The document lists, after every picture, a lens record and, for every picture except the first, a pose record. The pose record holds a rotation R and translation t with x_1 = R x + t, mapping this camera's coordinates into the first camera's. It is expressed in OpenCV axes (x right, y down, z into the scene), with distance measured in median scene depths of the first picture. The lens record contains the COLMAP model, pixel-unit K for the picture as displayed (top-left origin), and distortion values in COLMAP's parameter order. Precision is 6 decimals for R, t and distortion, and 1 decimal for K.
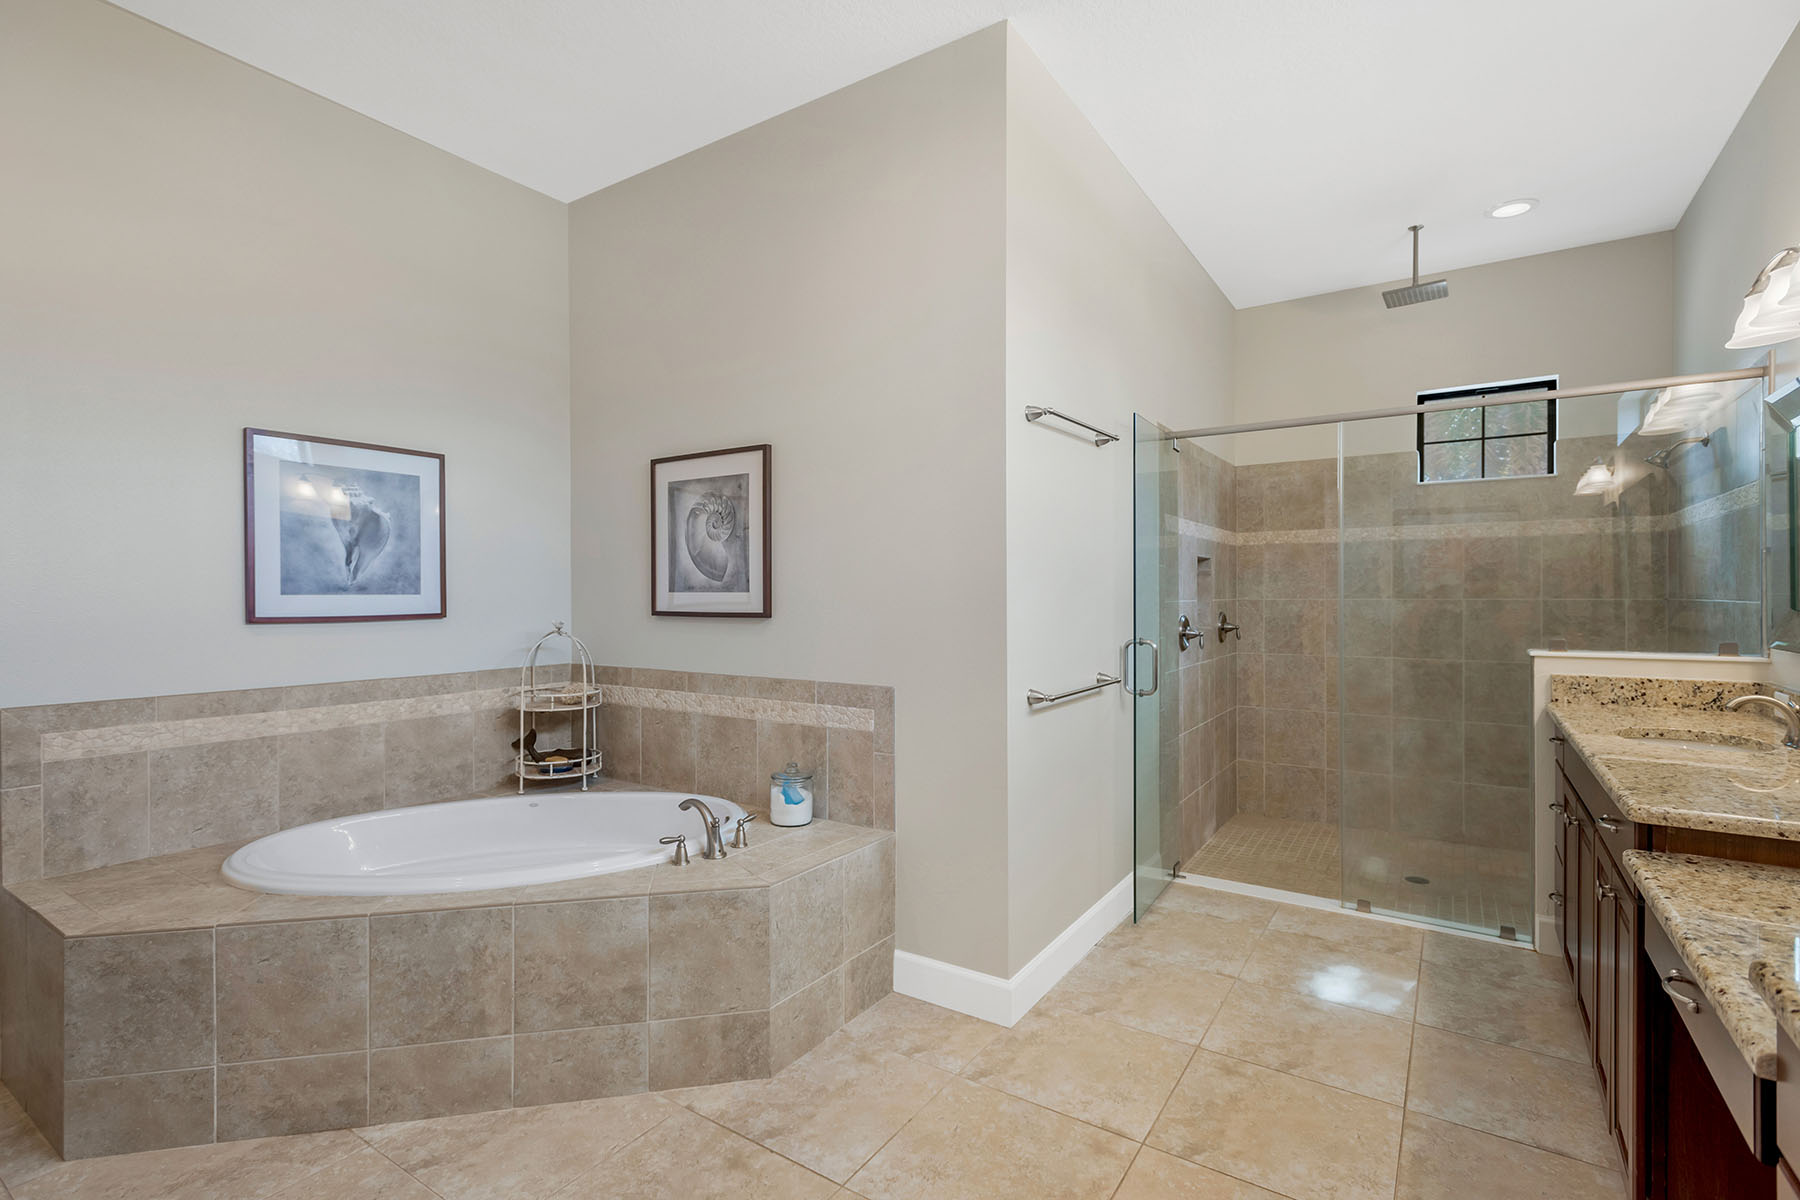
lens RADIAL K [[841.8, 0, 903.6], [0, 841.8, 598.0], [0, 0, 1]] dist [0.014018, -0.002261]
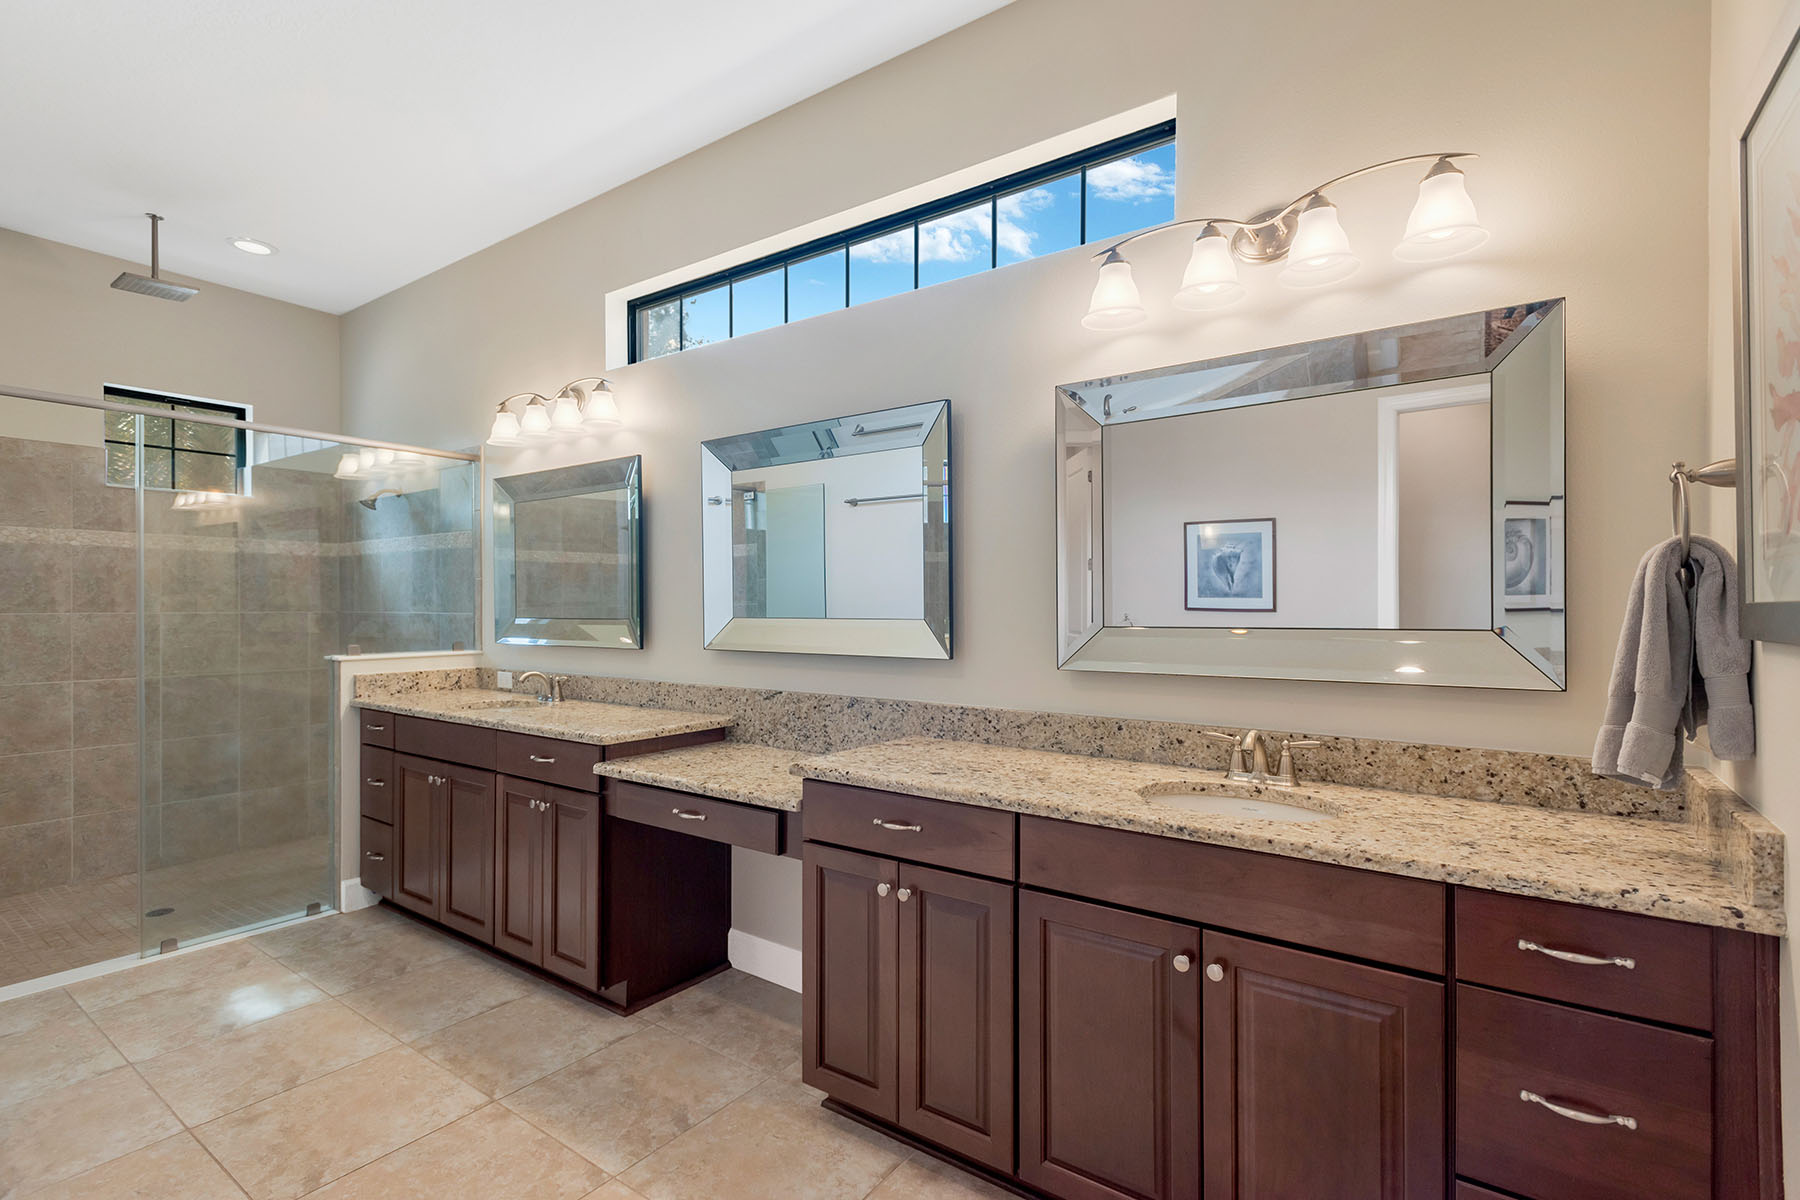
lens RADIAL K [[841.8, 0, 900.3], [0, 841.8, 604.2], [0, 0, 1]] dist [0.014018, -0.002261]
pose [[0.035440, 0.005350, 0.999357, -0.368250], [0.003572, 0.999979, -0.005480, -0.000236], [-0.999365, 0.003764, 0.035420, 0.174457]]
